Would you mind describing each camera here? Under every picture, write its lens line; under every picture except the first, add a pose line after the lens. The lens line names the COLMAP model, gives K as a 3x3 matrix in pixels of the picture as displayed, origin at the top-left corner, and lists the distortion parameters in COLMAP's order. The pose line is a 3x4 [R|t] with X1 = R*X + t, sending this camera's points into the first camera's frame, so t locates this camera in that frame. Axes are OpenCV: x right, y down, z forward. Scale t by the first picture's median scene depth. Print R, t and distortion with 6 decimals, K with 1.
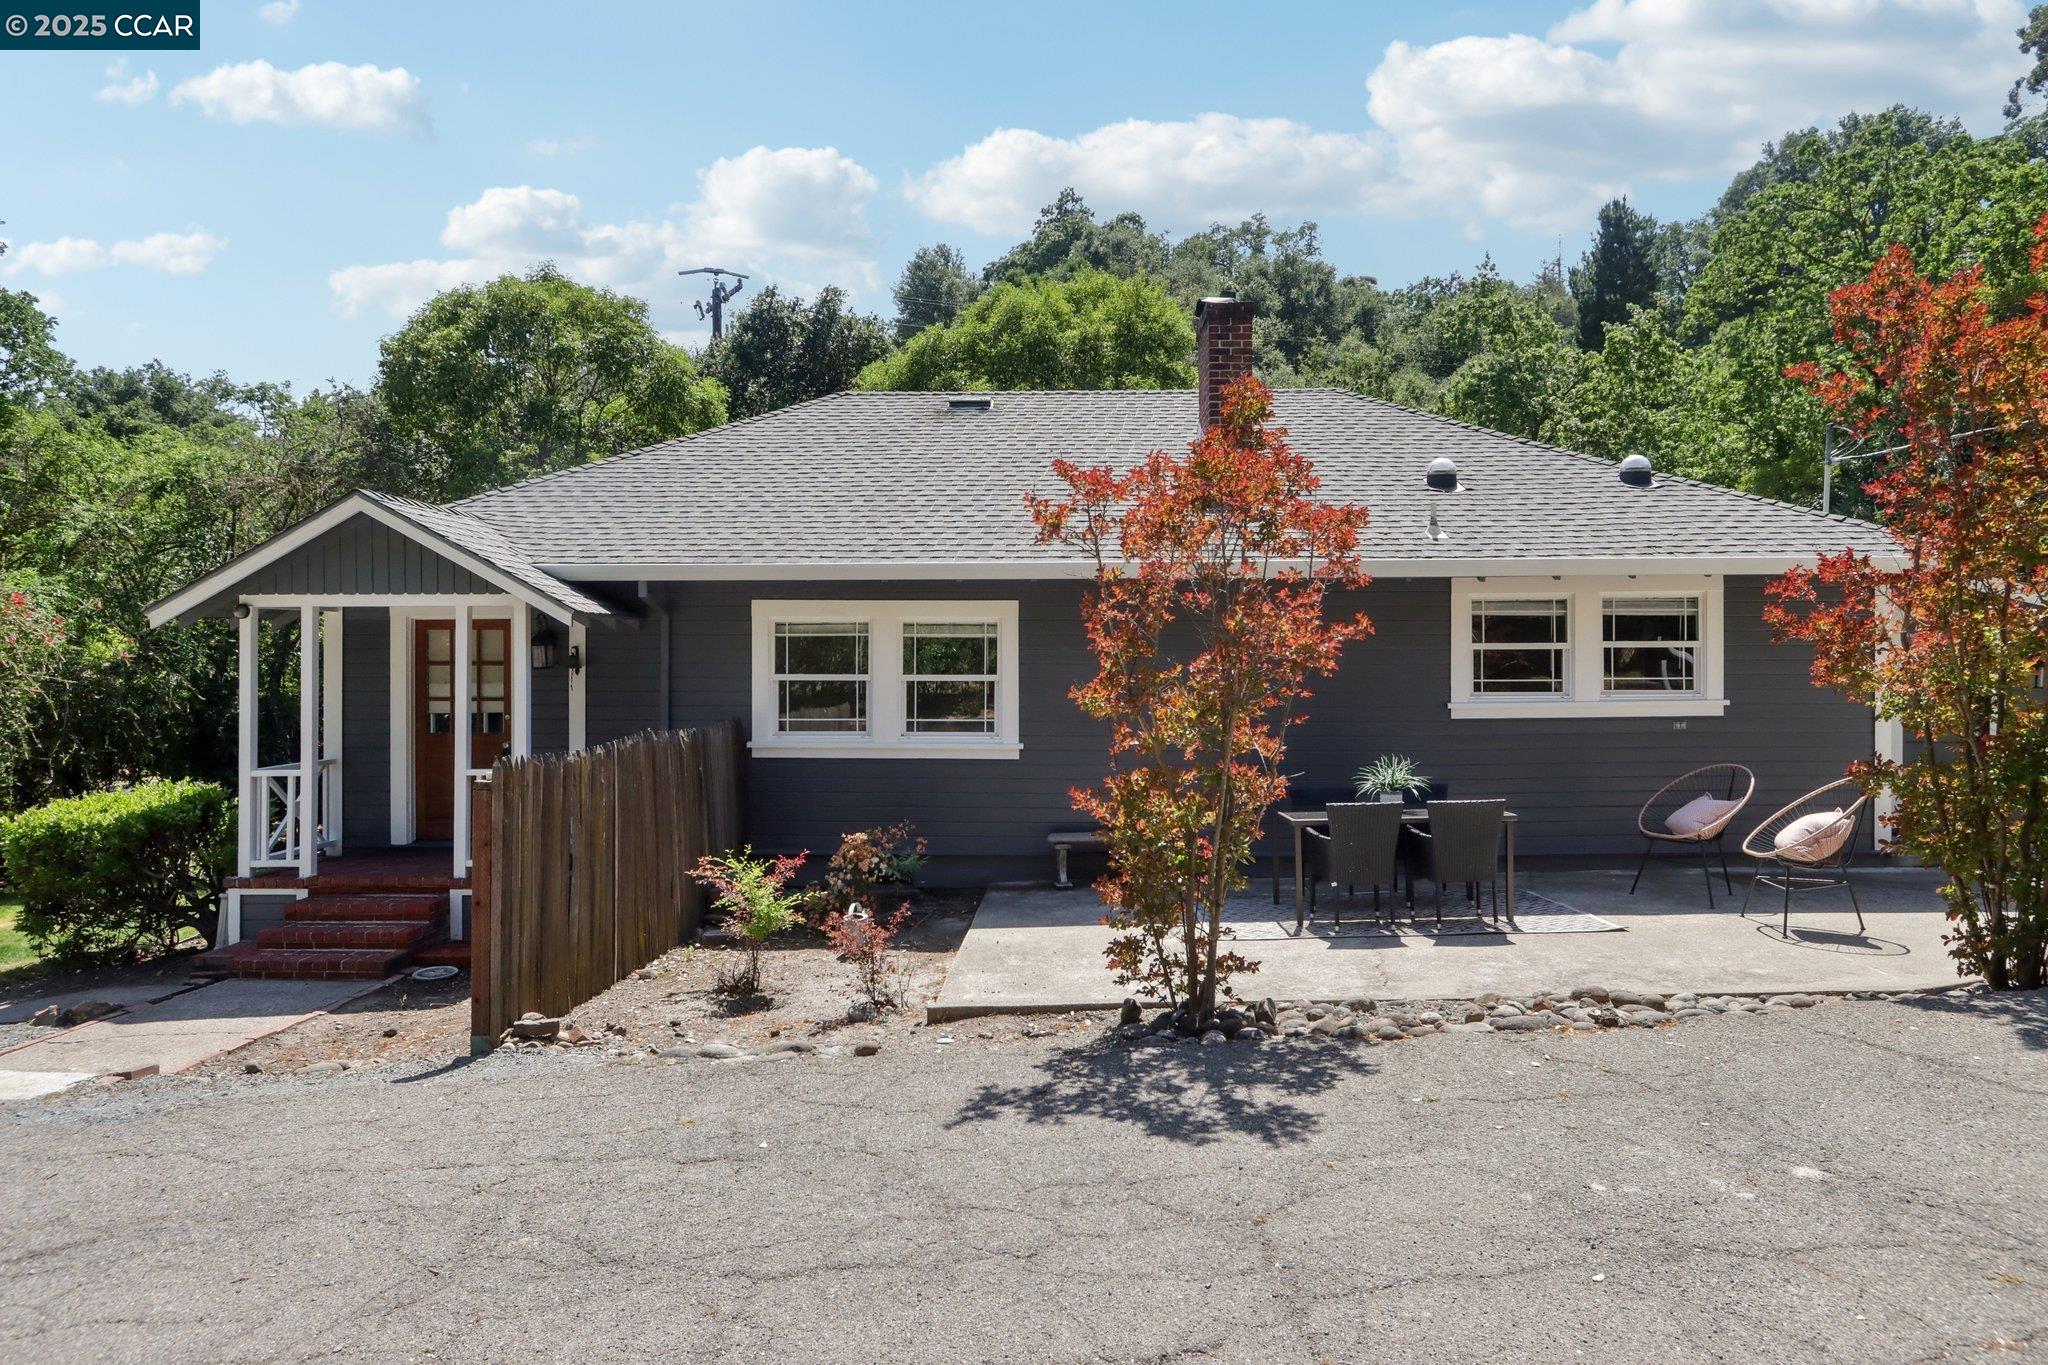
lens RADIAL K [[1239.1, 0, 1016.1], [0, 1239.1, 640.6], [0, 0, 1]] dist [-0.007161, 0.000641]
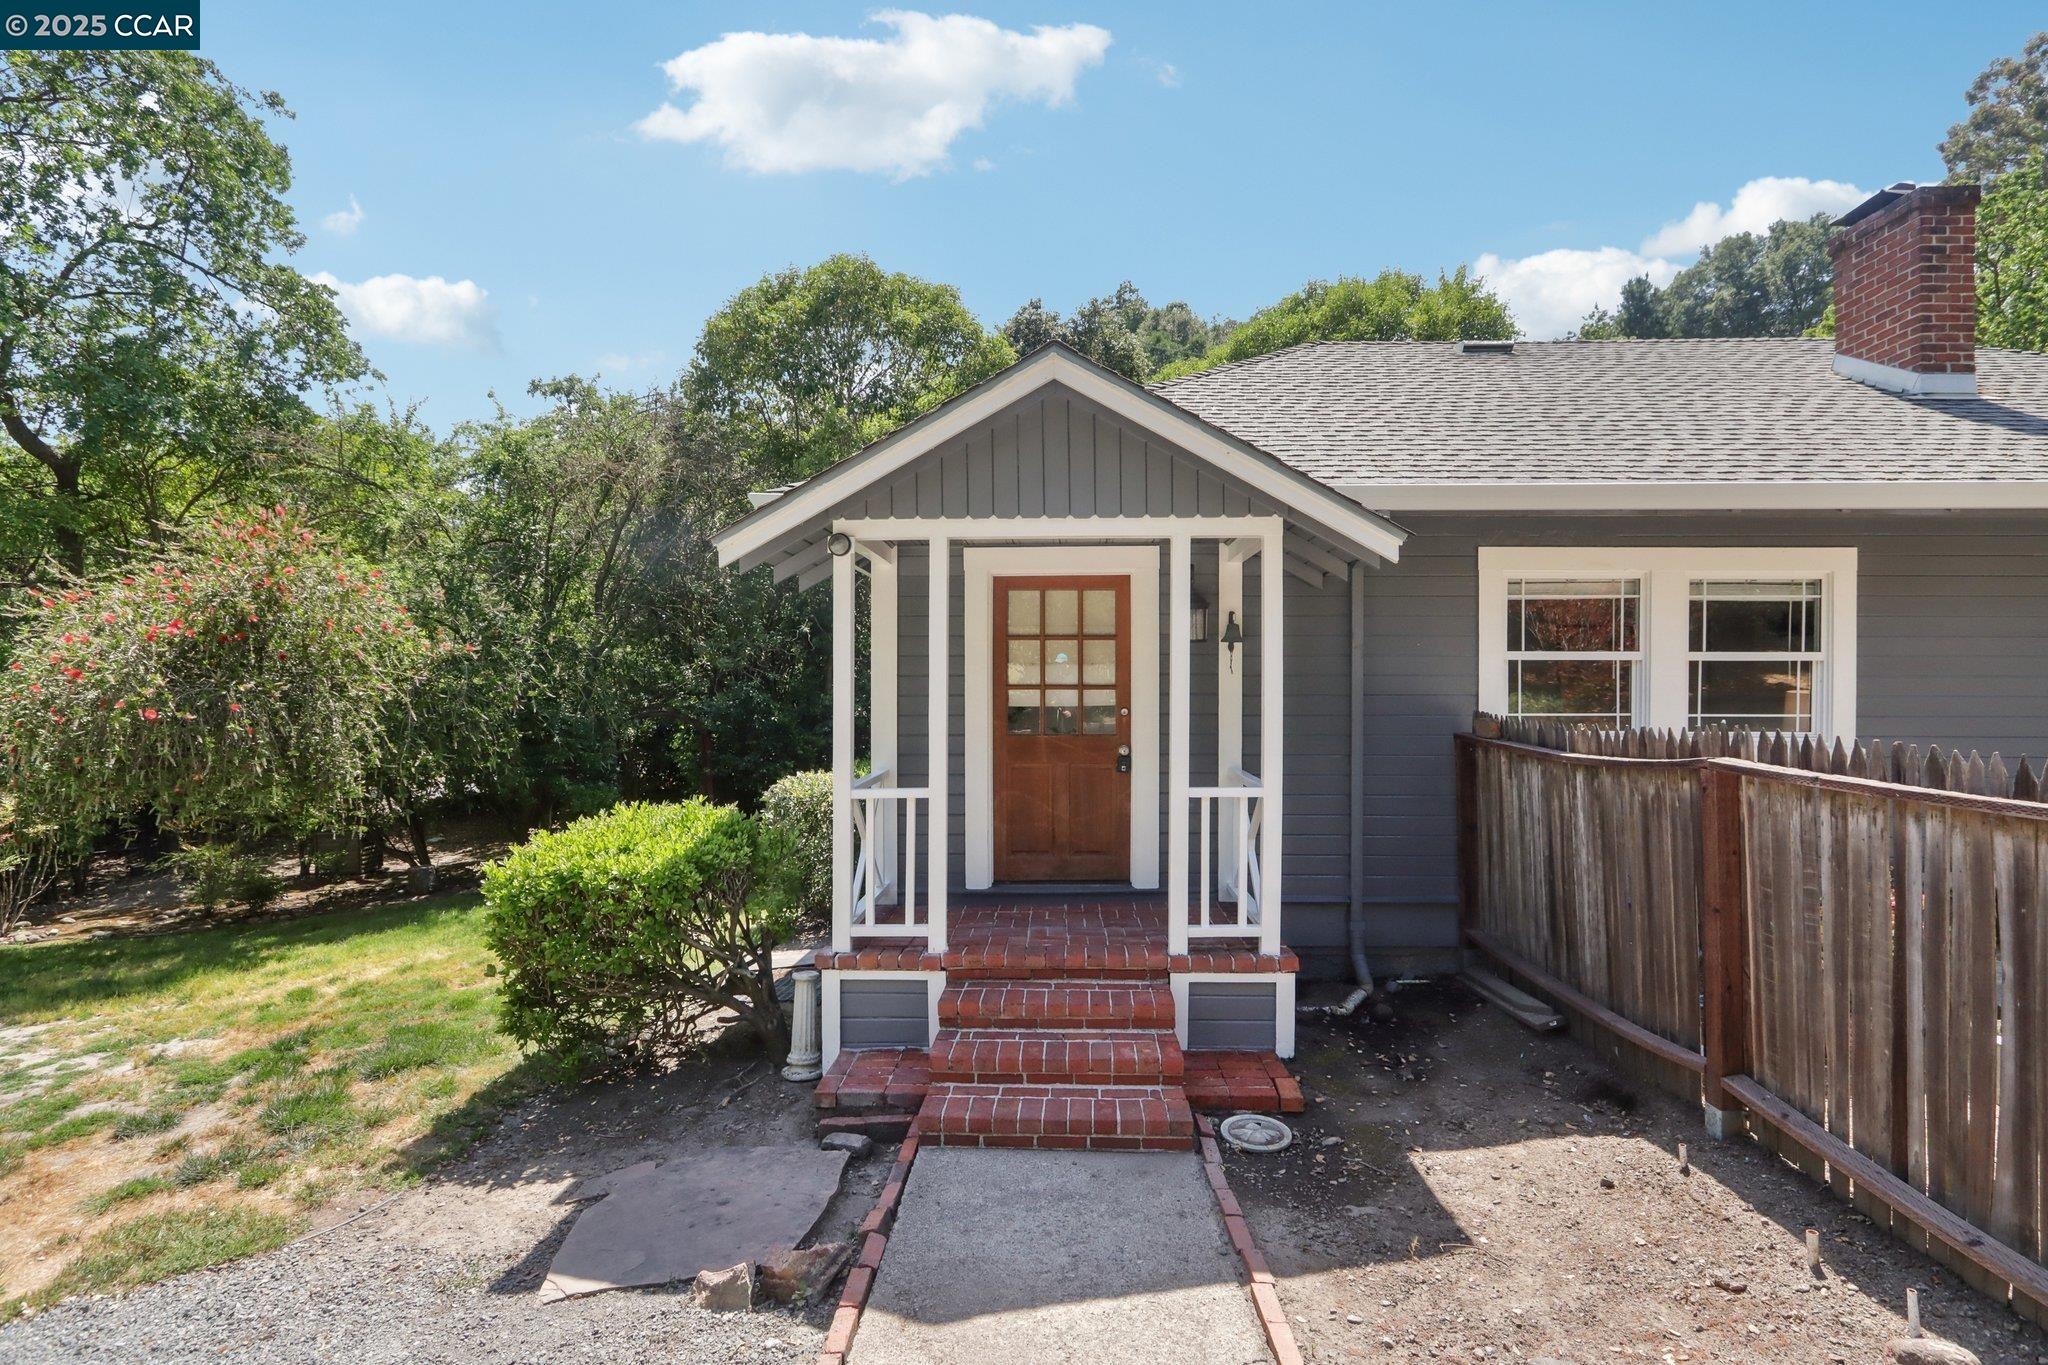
lens RADIAL K [[994.4, 0, 1024.0], [0, 994.4, 682.5], [0, 0, 1]] dist [-0.015855, -0.000119]
pose [[0.999960, 0.000063, -0.008965, -0.469636], [0.000082, 0.999868, 0.016236, 0.035879], [0.008965, -0.016236, 0.999828, 0.427179]]
